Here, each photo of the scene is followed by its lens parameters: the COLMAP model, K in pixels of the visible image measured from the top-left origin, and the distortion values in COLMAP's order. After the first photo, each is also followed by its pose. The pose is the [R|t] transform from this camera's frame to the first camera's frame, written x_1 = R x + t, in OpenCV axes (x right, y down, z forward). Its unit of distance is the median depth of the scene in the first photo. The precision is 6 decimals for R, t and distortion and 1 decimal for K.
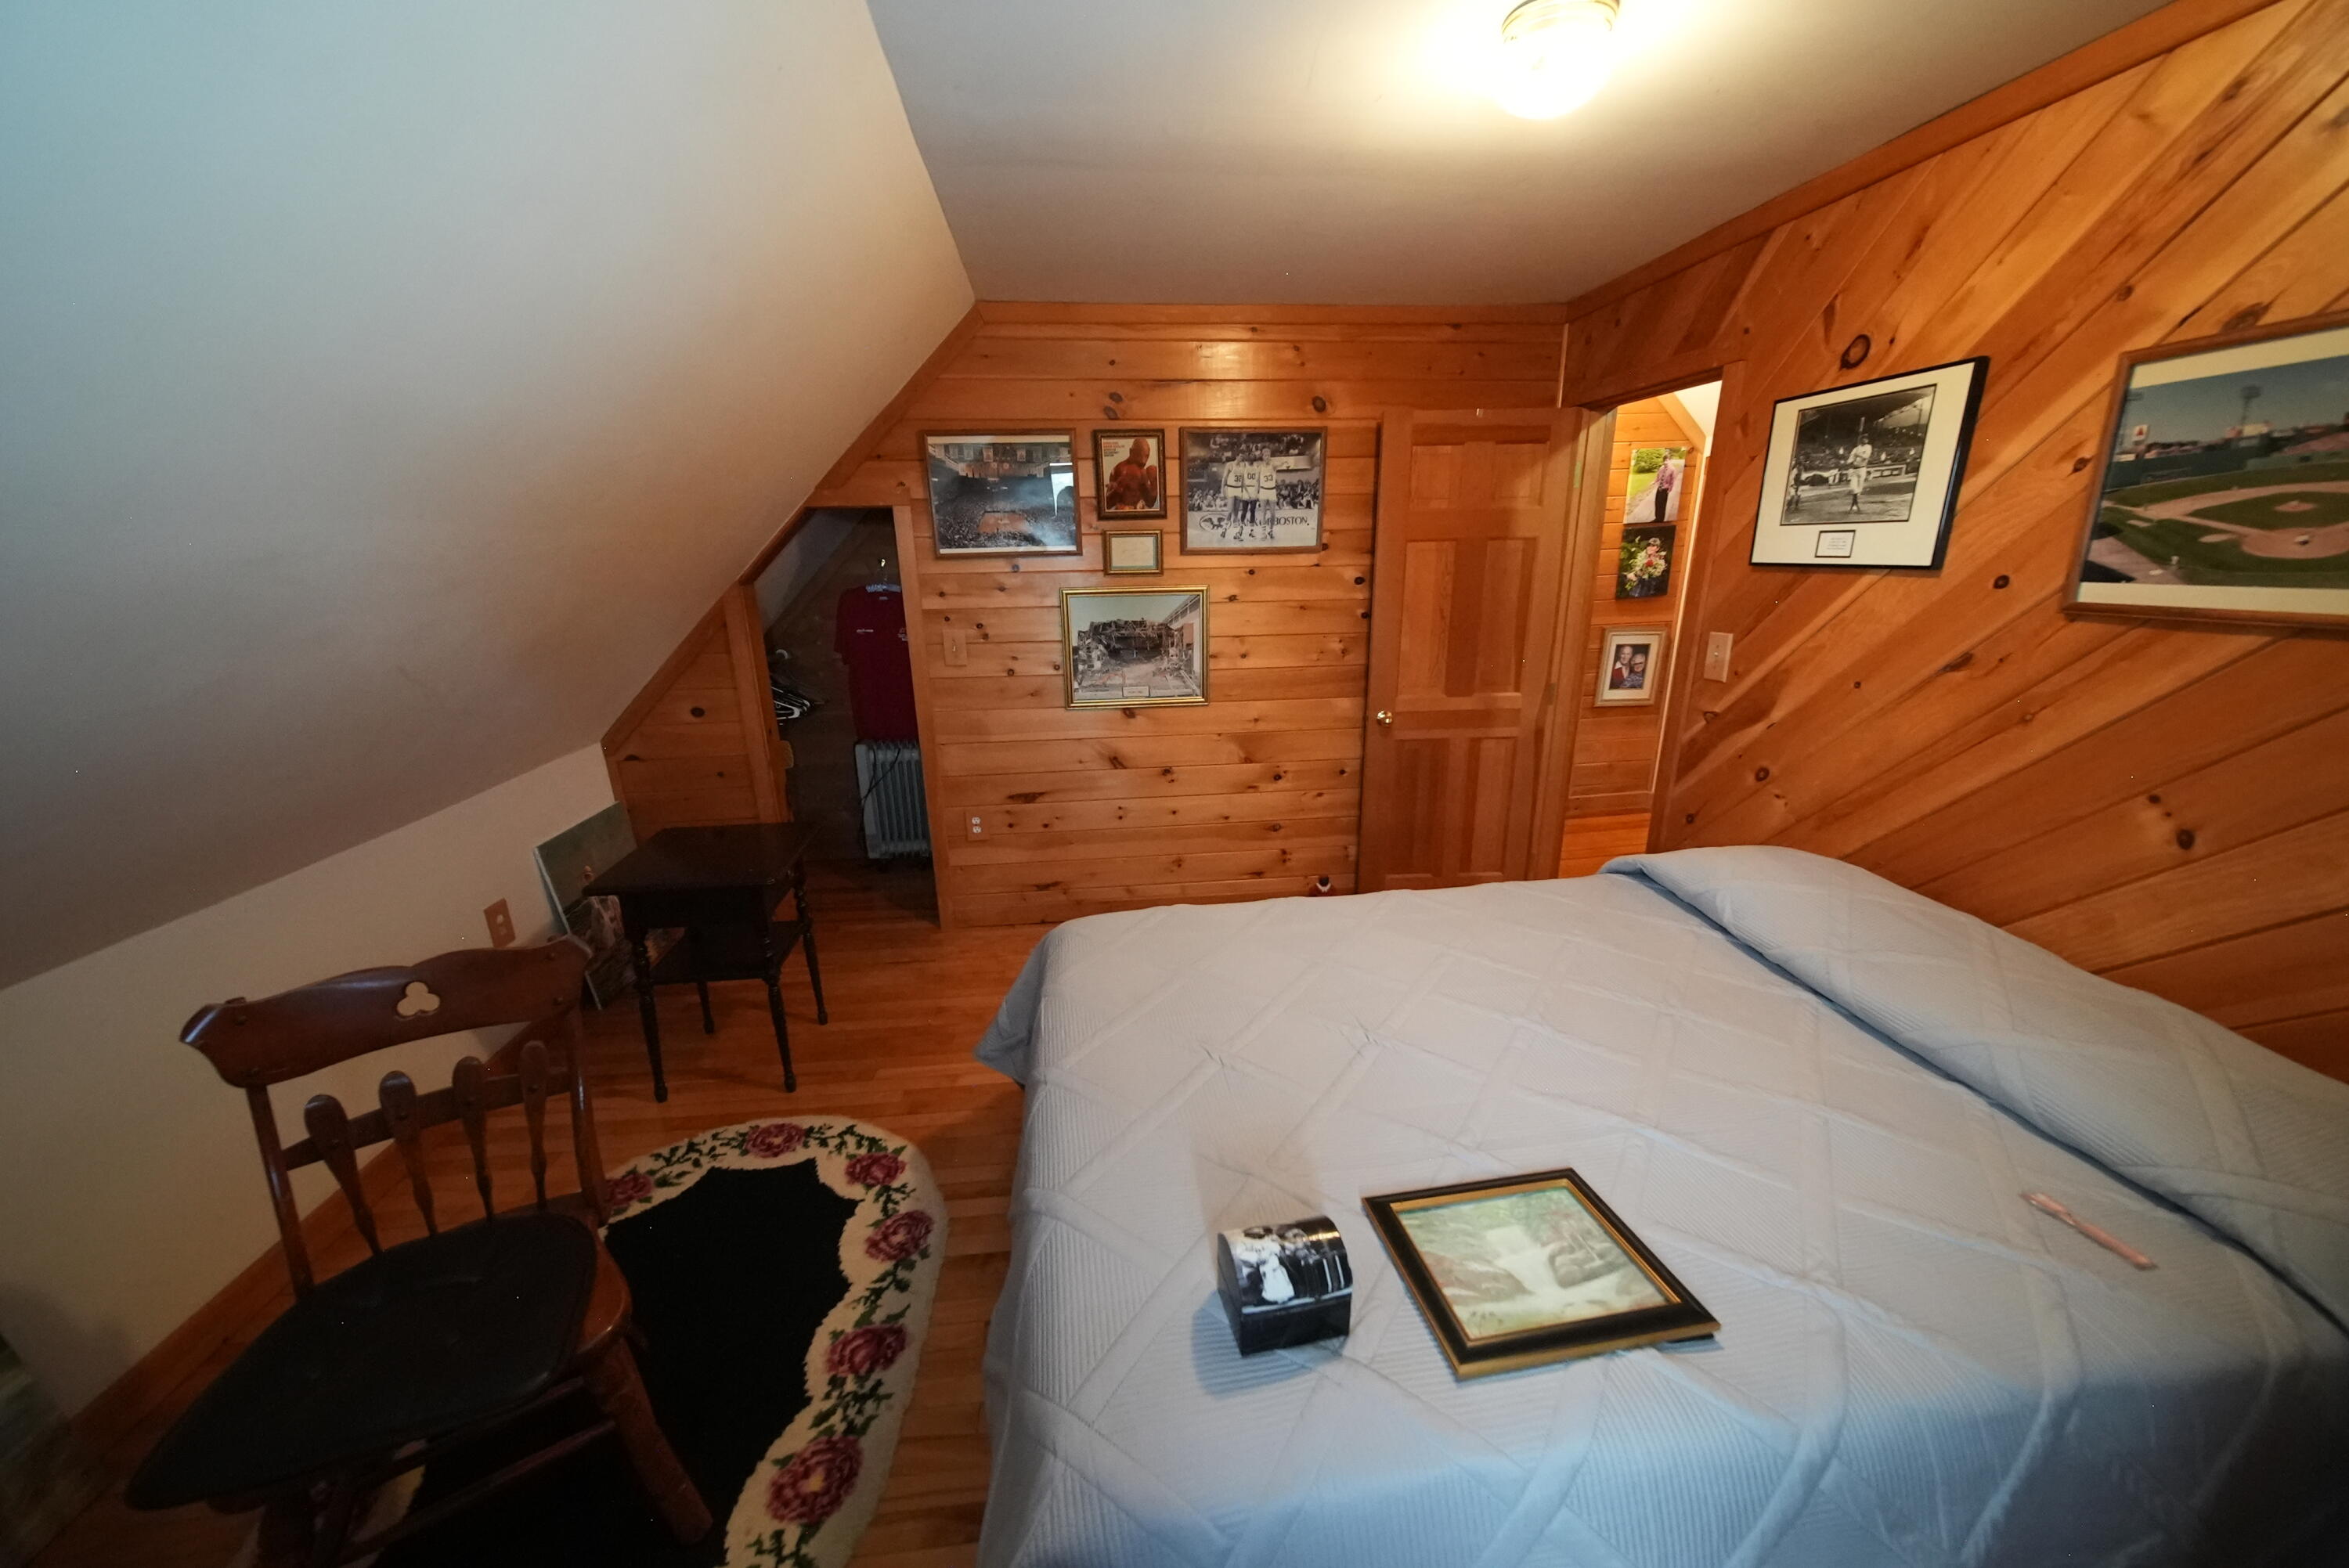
lens RADIAL K [[817.1, 0, 1176.9], [0, 817.1, 788.5], [0, 0, 1]] dist [-0.000016, -0.001716]
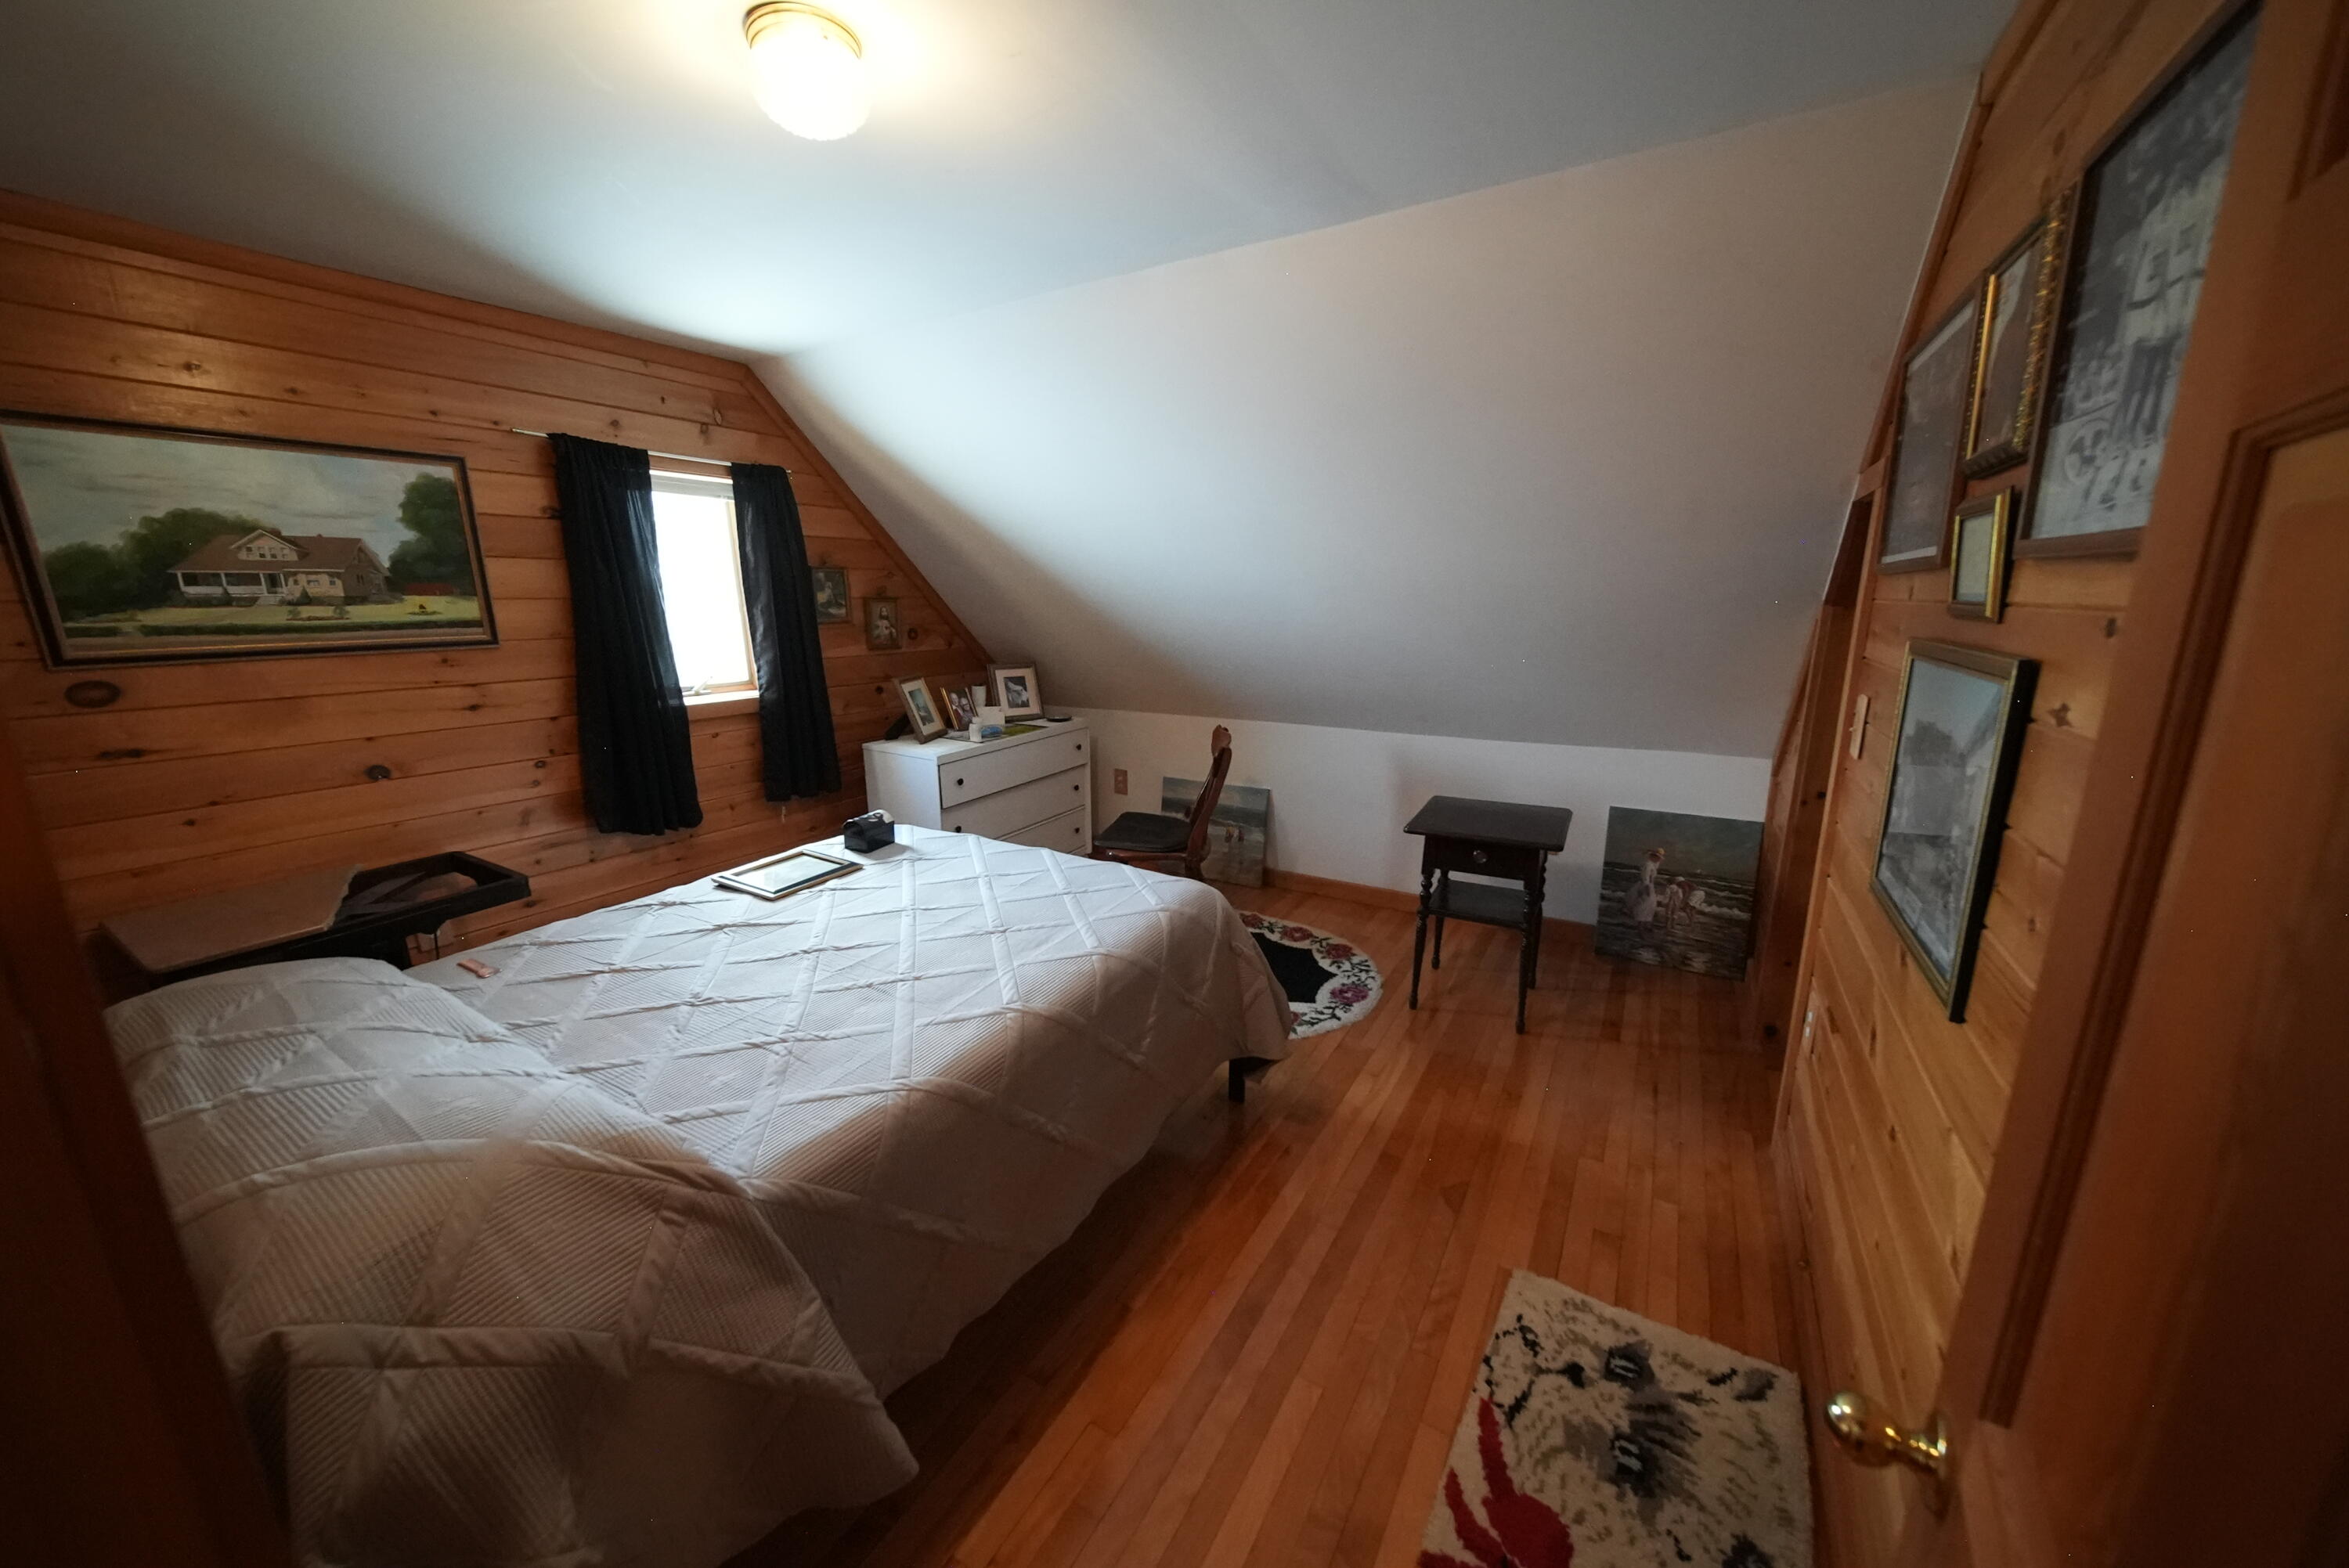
lens RADIAL K [[817.1, 0, 1174.1], [0, 817.1, 783.2], [0, 0, 1]] dist [-0.000016, -0.001716]
pose [[-0.626061, 0.199710, -0.753766, 0.674561], [-0.184170, 0.901429, 0.391800, -0.387743], [0.757713, 0.384112, -0.527569, 1.350300]]
